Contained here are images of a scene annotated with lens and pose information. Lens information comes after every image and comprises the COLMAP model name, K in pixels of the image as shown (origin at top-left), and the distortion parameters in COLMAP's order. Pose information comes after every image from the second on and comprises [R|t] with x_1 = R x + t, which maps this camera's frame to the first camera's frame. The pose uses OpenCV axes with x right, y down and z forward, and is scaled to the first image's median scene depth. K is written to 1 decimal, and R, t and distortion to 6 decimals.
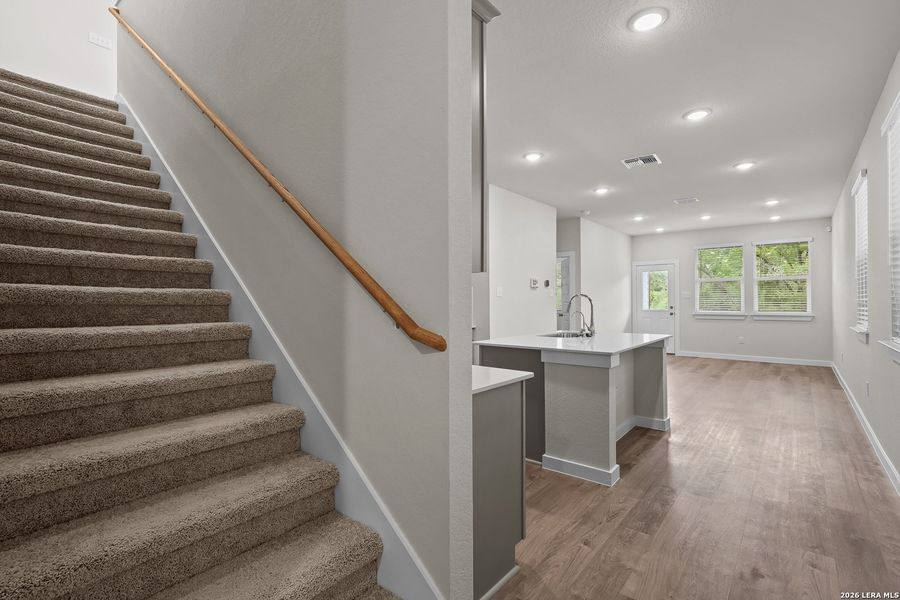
lens RADIAL K [[417.8, 0, 447.2], [0, 417.8, 298.1], [0, 0, 1]] dist [-0.005073, 0.002440]
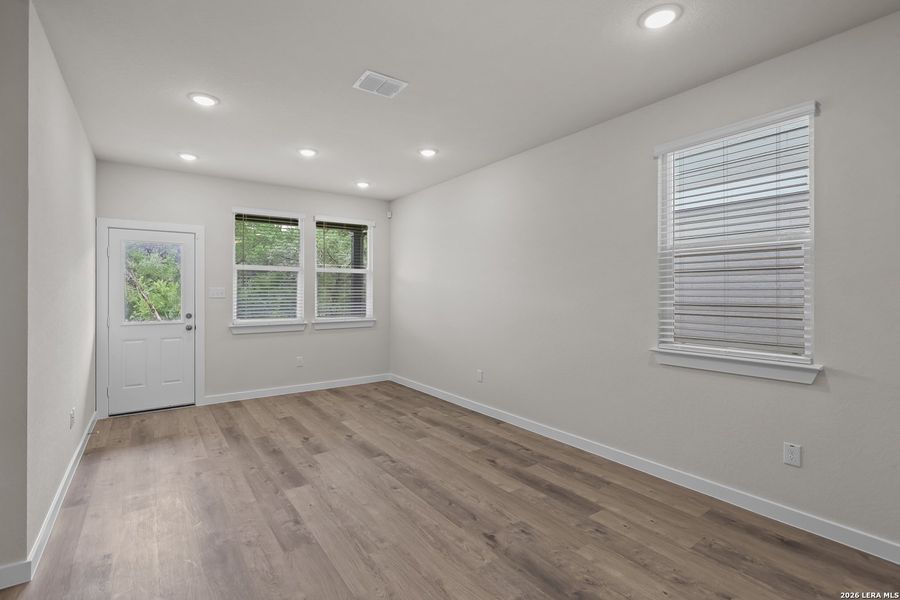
lens RADIAL K [[417.8, 0, 446.3], [0, 417.8, 297.9], [0, 0, 1]] dist [-0.005073, 0.002440]
pose [[0.246967, -0.011746, 0.968953, 0.166902], [-0.006567, 0.999883, 0.013795, -0.015356], [-0.969002, -0.009770, 0.246861, 0.852506]]
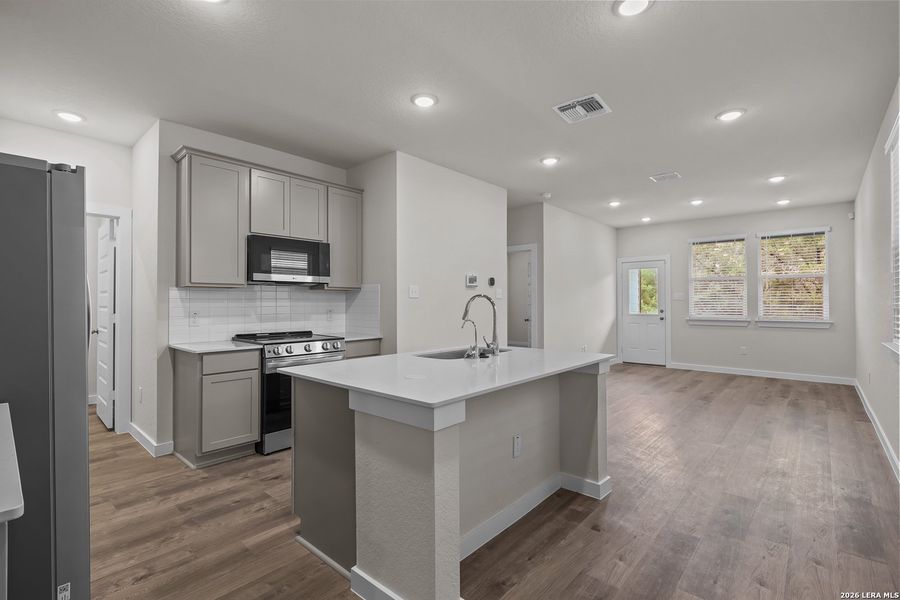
lens RADIAL K [[417.8, 0, 448.2], [0, 417.8, 297.9], [0, 0, 1]] dist [-0.005073, 0.002440]
pose [[0.999652, 0.002197, -0.026306, 0.190421], [-0.002303, 0.999989, -0.004002, -0.000477], [0.026296, 0.004061, 0.999646, 0.209227]]
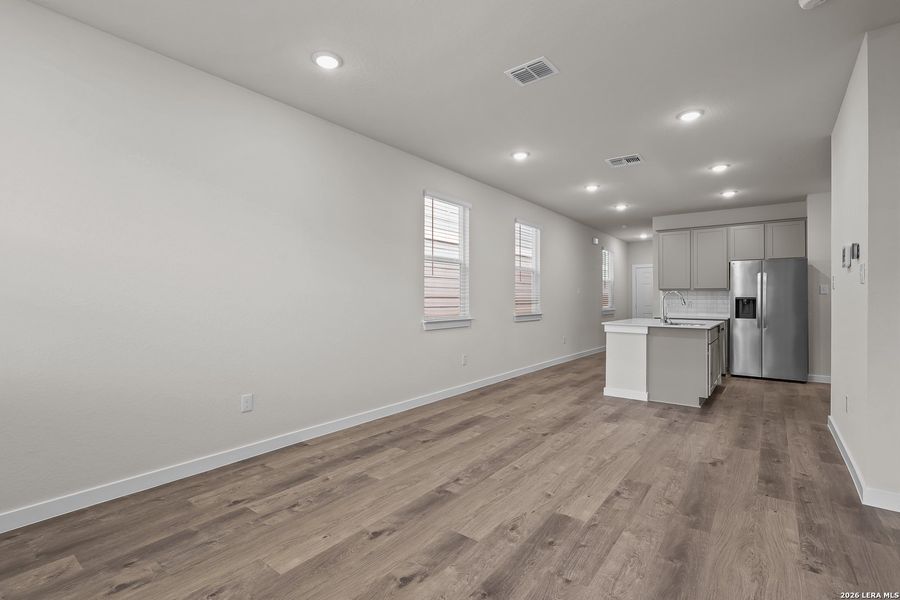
lens RADIAL K [[417.8, 0, 446.4], [0, 417.8, 293.9], [0, 0, 1]] dist [-0.005073, 0.002440]
pose [[-0.999109, -0.002200, -0.042157, 0.713061], [-0.001421, 0.999828, -0.018501, 0.016471], [0.042191, -0.018425, -0.998940, 1.508179]]
